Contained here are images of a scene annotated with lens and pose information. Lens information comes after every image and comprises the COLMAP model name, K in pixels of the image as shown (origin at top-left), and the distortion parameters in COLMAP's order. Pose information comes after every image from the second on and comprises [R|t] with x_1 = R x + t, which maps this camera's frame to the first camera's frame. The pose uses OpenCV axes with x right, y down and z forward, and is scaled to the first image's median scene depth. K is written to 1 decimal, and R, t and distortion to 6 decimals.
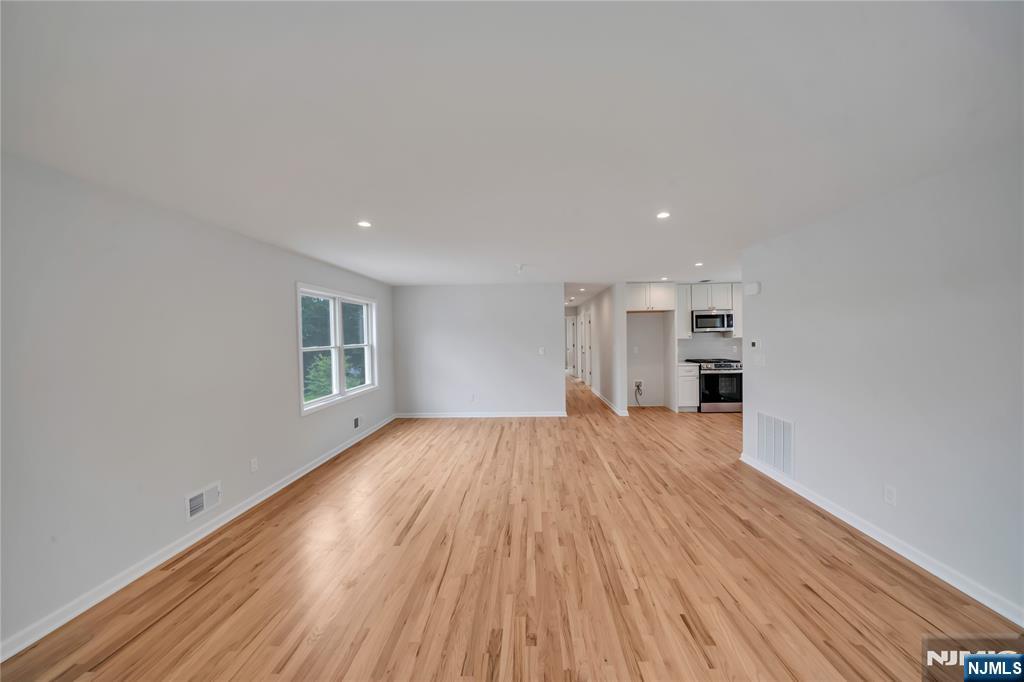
lens RADIAL K [[349.3, 0, 520.5], [0, 349.3, 346.1], [0, 0, 1]] dist [-0.001664, -0.000032]
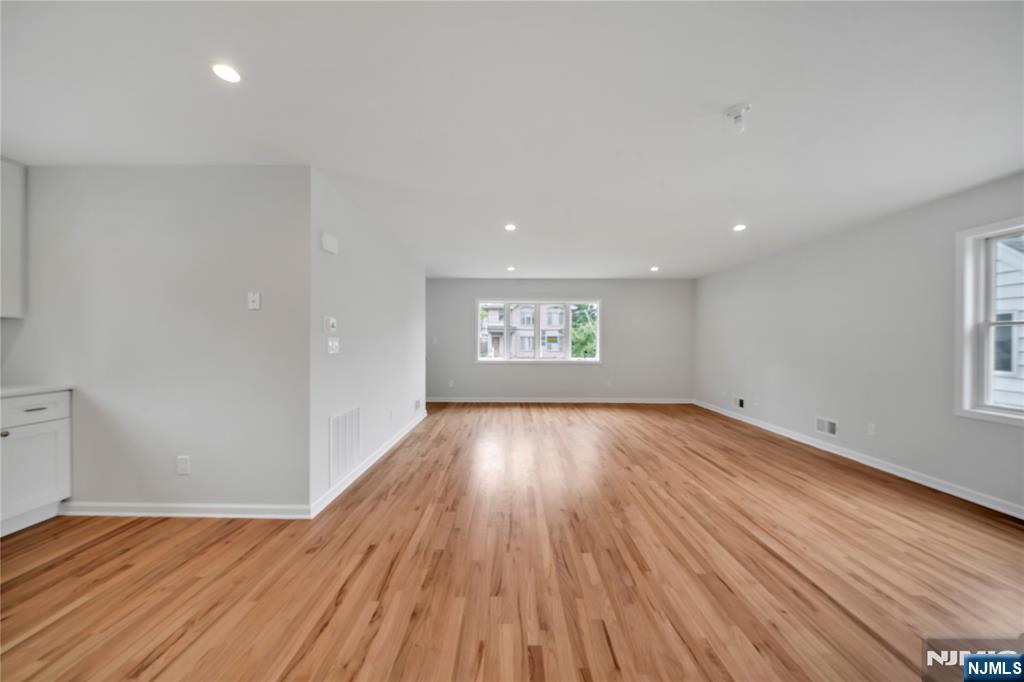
lens RADIAL K [[351.2, 0, 506.8], [0, 351.2, 339.3], [0, 0, 1]] dist [-0.001348, 0.000024]
pose [[-0.999610, 0.015328, -0.023362, 0.295882], [0.014598, 0.999409, 0.031106, 0.006630], [0.023825, 0.030753, -0.999243, 1.523684]]
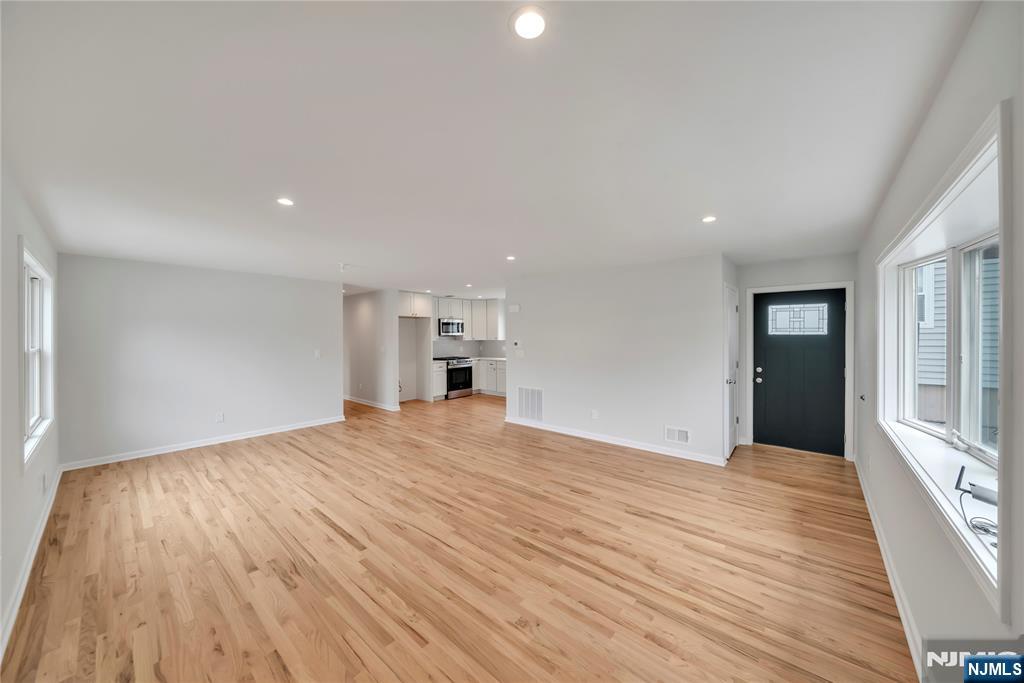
lens RADIAL K [[351.2, 0, 506.8], [0, 351.2, 339.8], [0, 0, 1]] dist [-0.001348, 0.000024]
pose [[0.633096, 0.005612, 0.774053, -0.506359], [0.018057, 0.999595, -0.022015, 0.009693], [-0.773863, 0.027915, 0.632738, 0.034112]]
